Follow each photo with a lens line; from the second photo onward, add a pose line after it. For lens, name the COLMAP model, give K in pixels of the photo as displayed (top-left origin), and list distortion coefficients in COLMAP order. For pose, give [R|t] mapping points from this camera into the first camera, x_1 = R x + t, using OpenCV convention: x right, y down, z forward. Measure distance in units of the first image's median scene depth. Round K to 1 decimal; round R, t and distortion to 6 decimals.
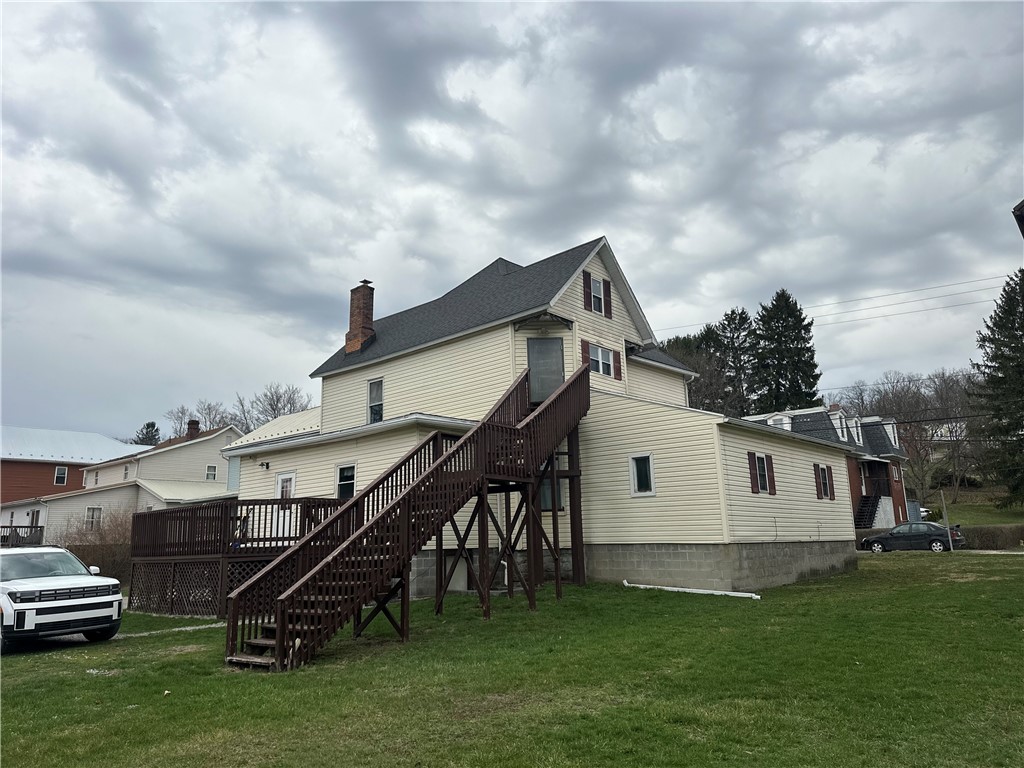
lens RADIAL K [[710.7, 0, 512.0], [0, 710.7, 384.0], [0, 0, 1]] dist [0.125407, -0.189586]
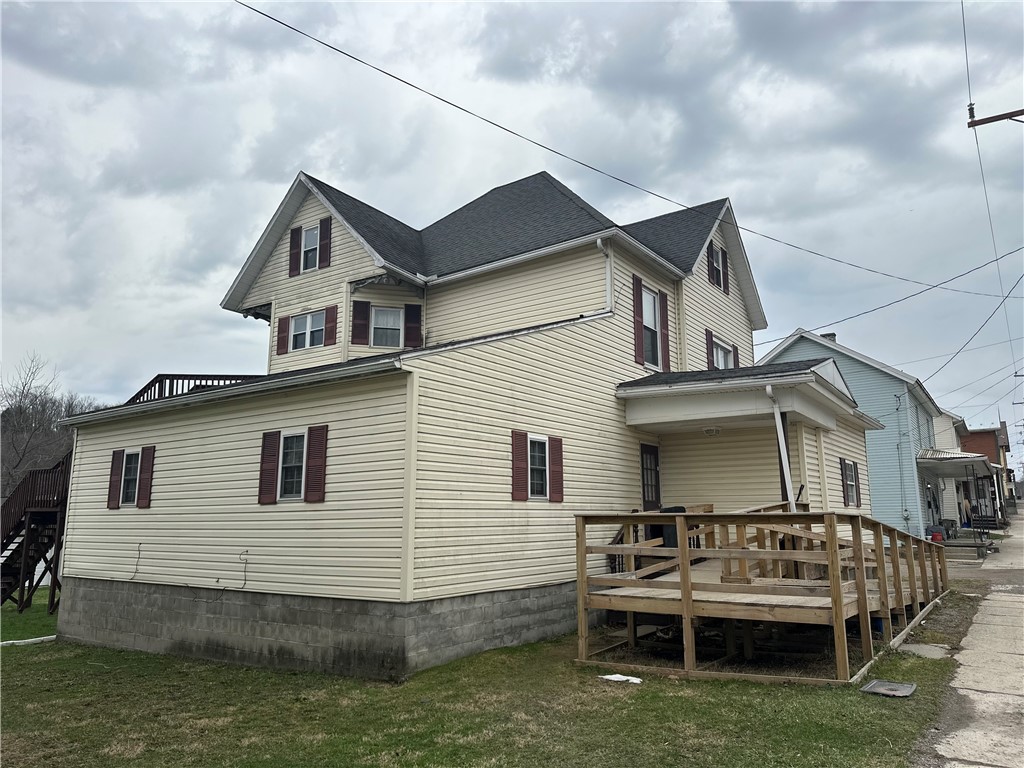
lens RADIAL K [[710.7, 0, 512.0], [0, 710.7, 384.0], [0, 0, 1]] dist [0.125407, -0.189586]
pose [[0.130753, -0.160565, -0.978326, 0.942347], [0.218053, 0.967292, -0.129611, 0.180425], [0.967138, -0.196380, 0.161488, 1.104578]]
